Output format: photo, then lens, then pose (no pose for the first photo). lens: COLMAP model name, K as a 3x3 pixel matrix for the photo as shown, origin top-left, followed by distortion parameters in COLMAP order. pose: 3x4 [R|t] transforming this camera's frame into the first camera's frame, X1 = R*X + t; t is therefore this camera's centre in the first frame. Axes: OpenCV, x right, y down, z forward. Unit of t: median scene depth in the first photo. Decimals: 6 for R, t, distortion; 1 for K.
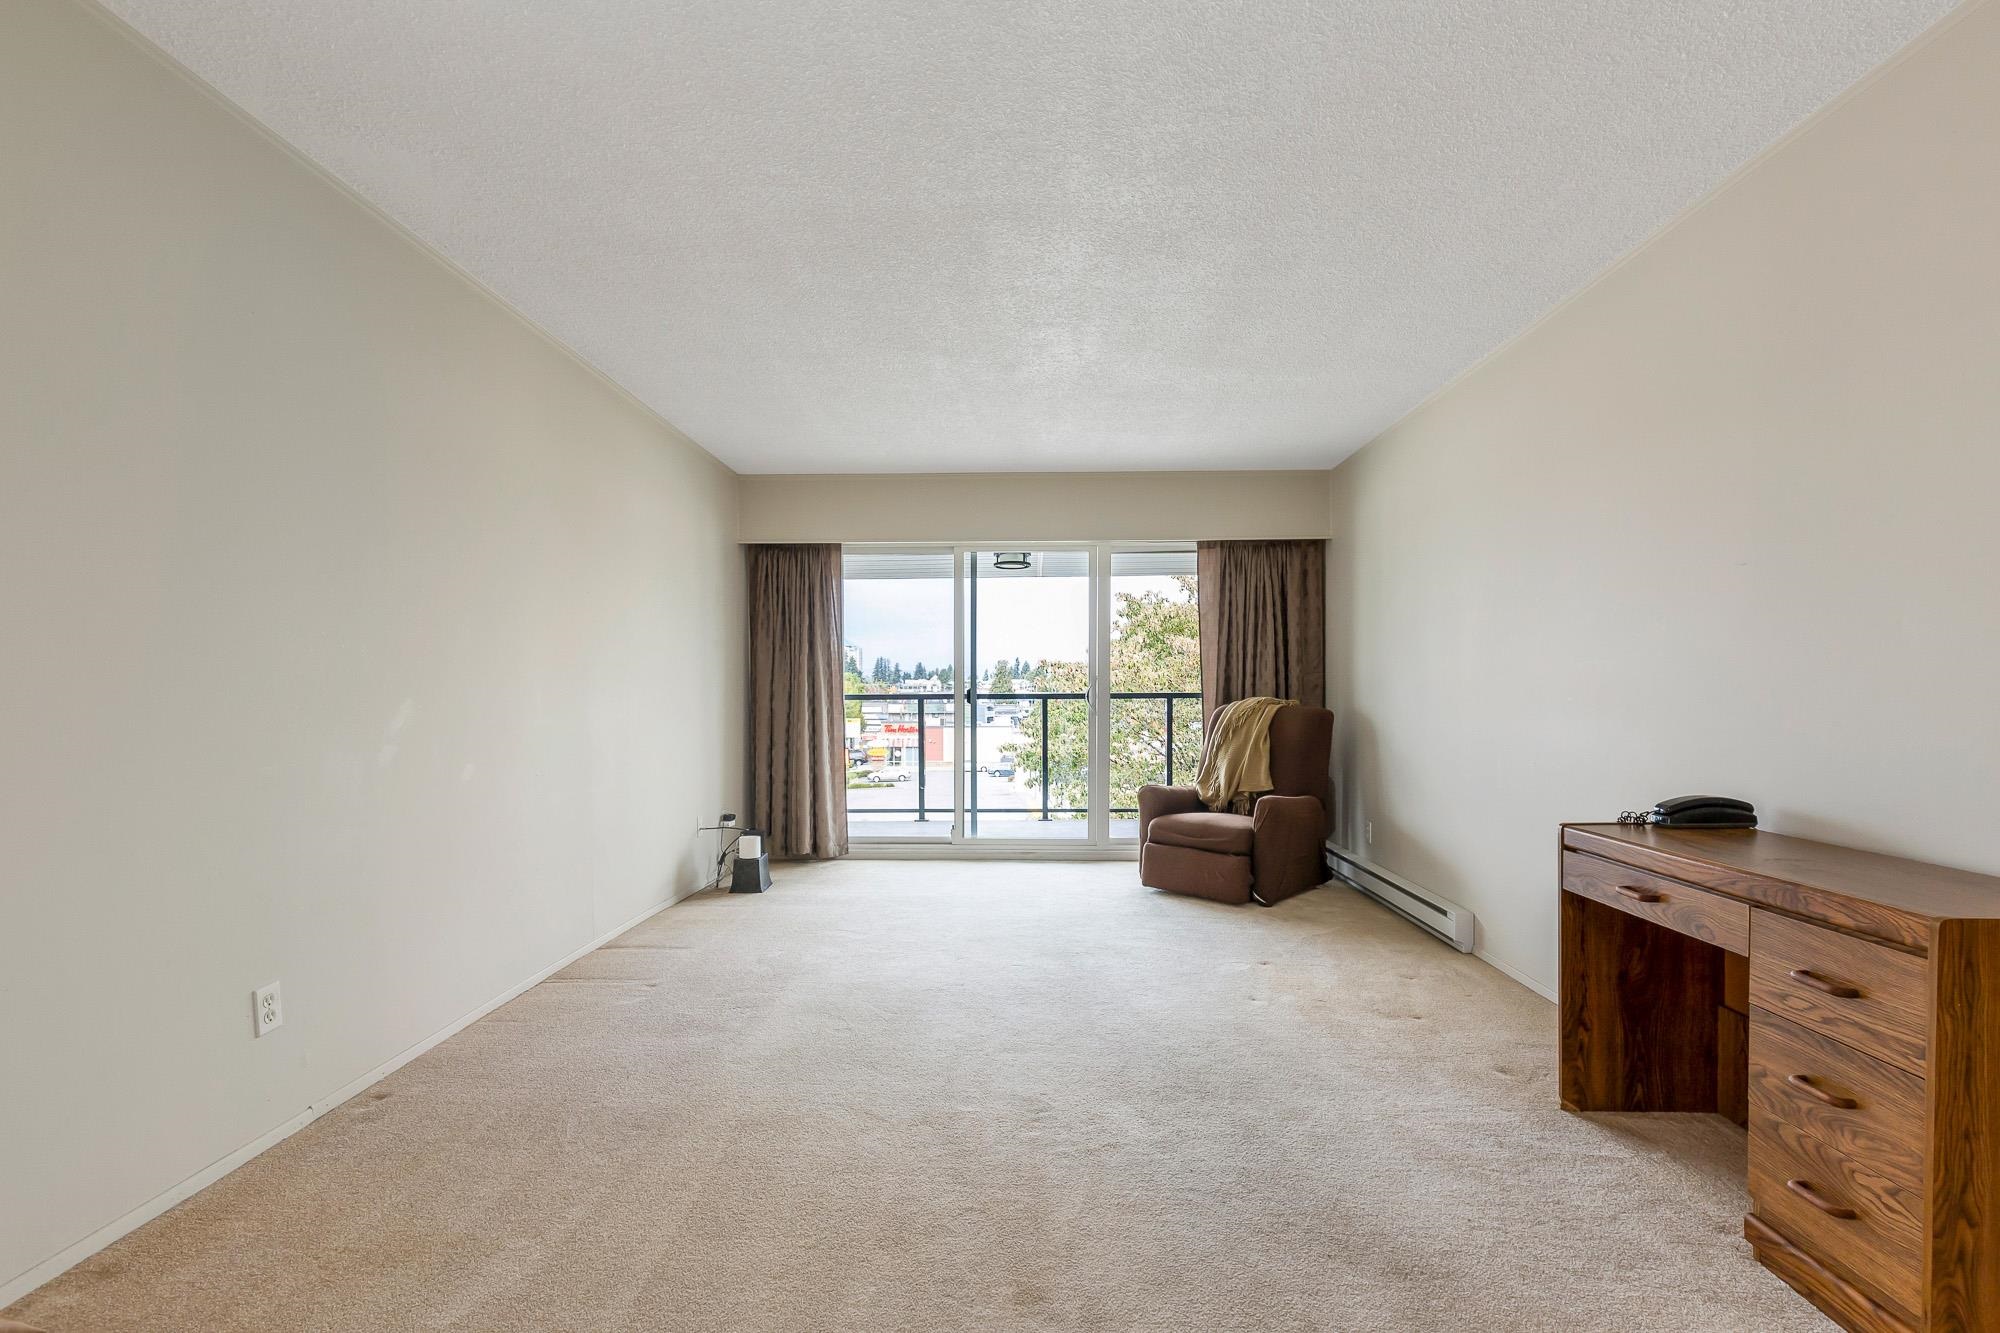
lens RADIAL K [[937.3, 0, 1024.9], [0, 937.3, 754.9], [0, 0, 1]] dist [0.010900, -0.004223]
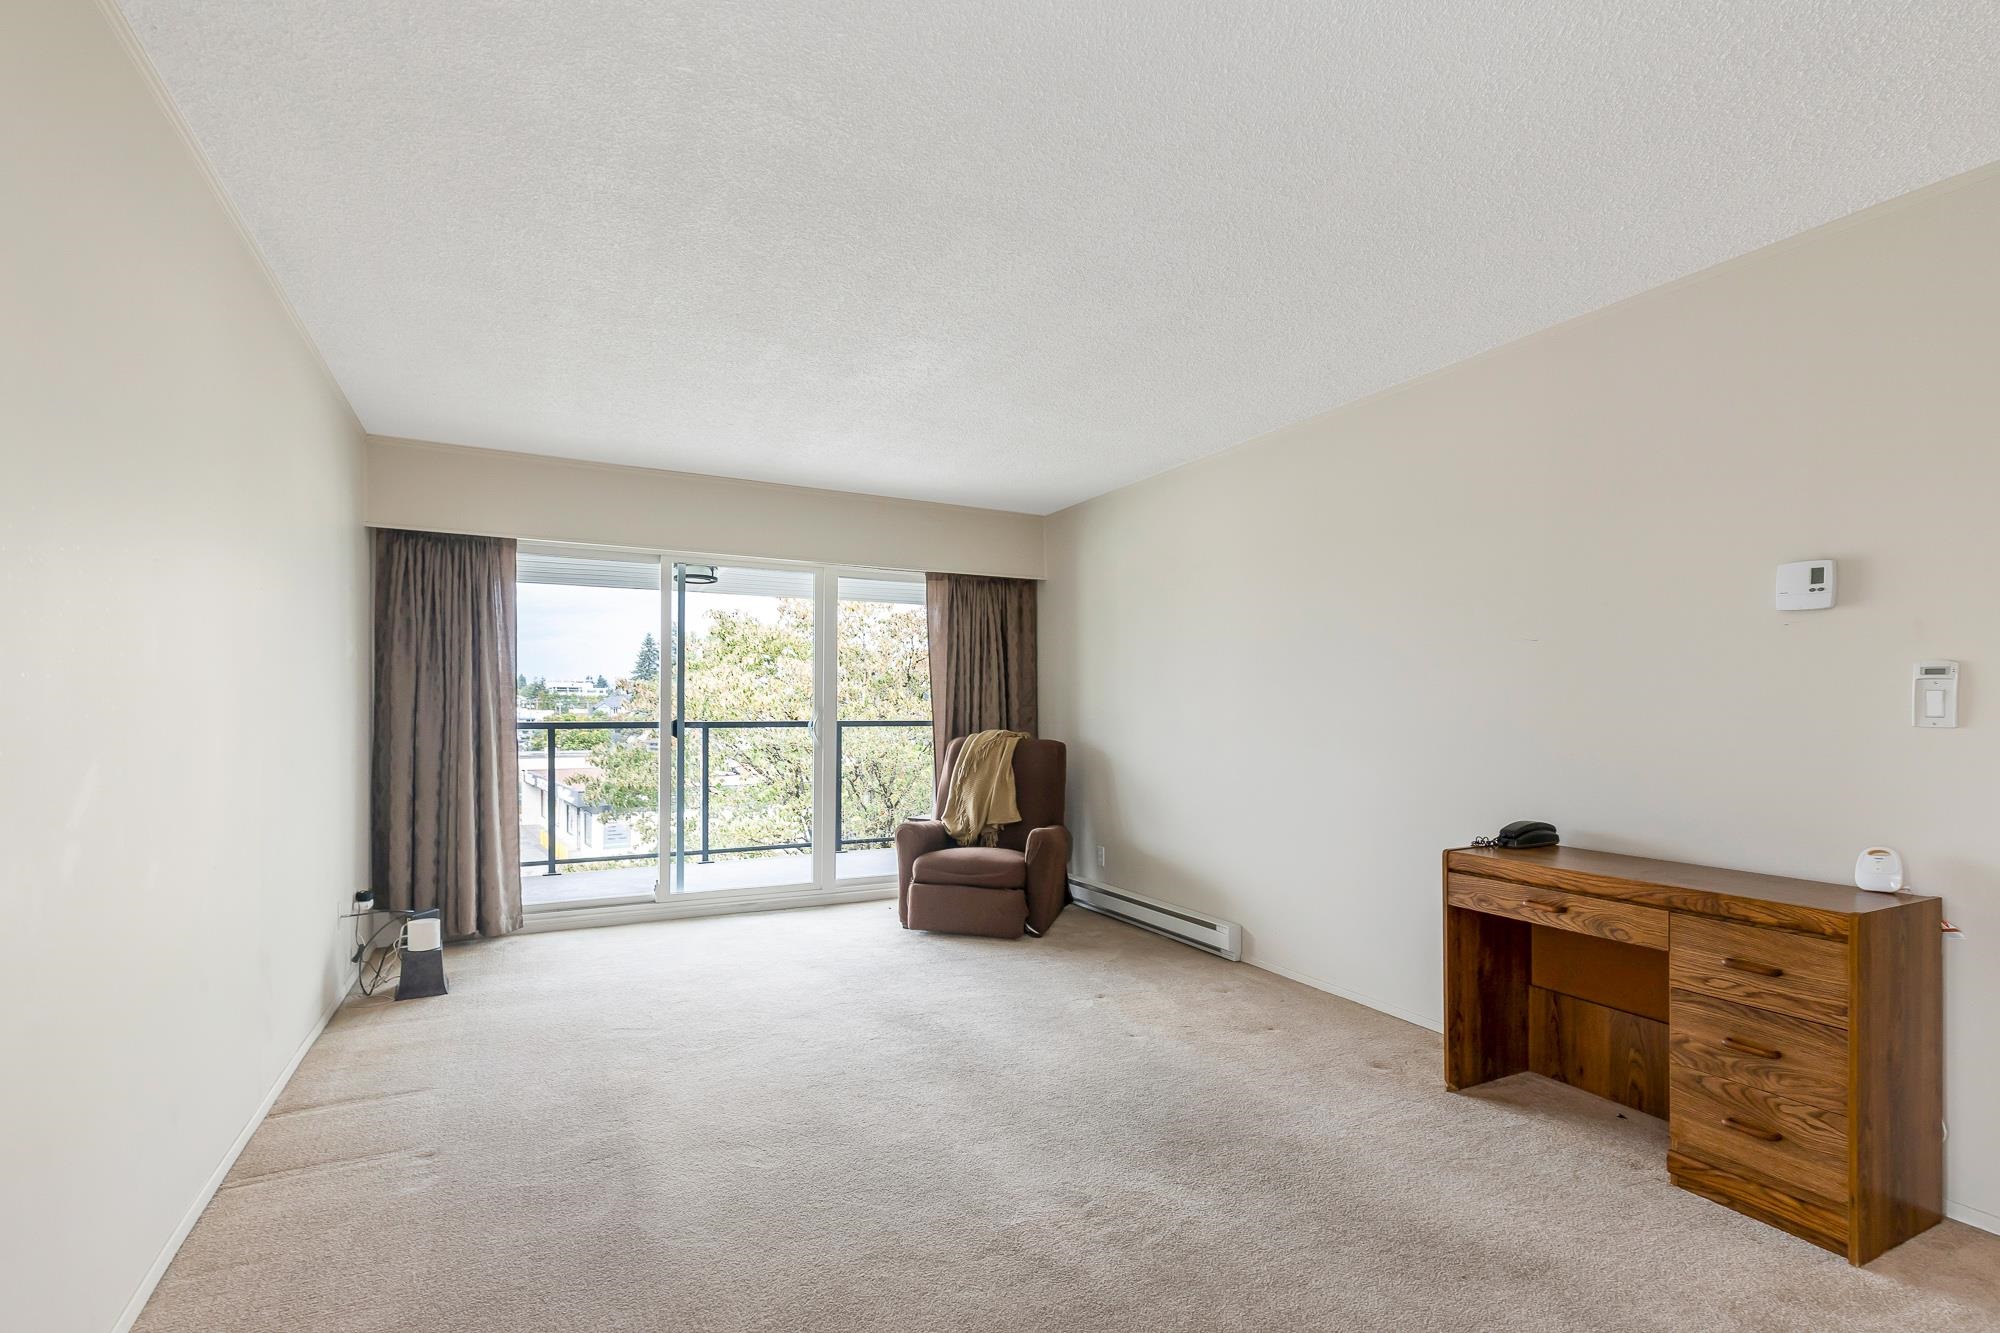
lens RADIAL K [[937.3, 0, 1021.9], [0, 937.3, 741.9], [0, 0, 1]] dist [0.010900, -0.004223]
pose [[0.874006, -0.009739, 0.485817, -0.245035], [0.025402, 0.999348, -0.025664, -0.024214], [-0.485250, 0.034771, 0.873684, 0.110622]]
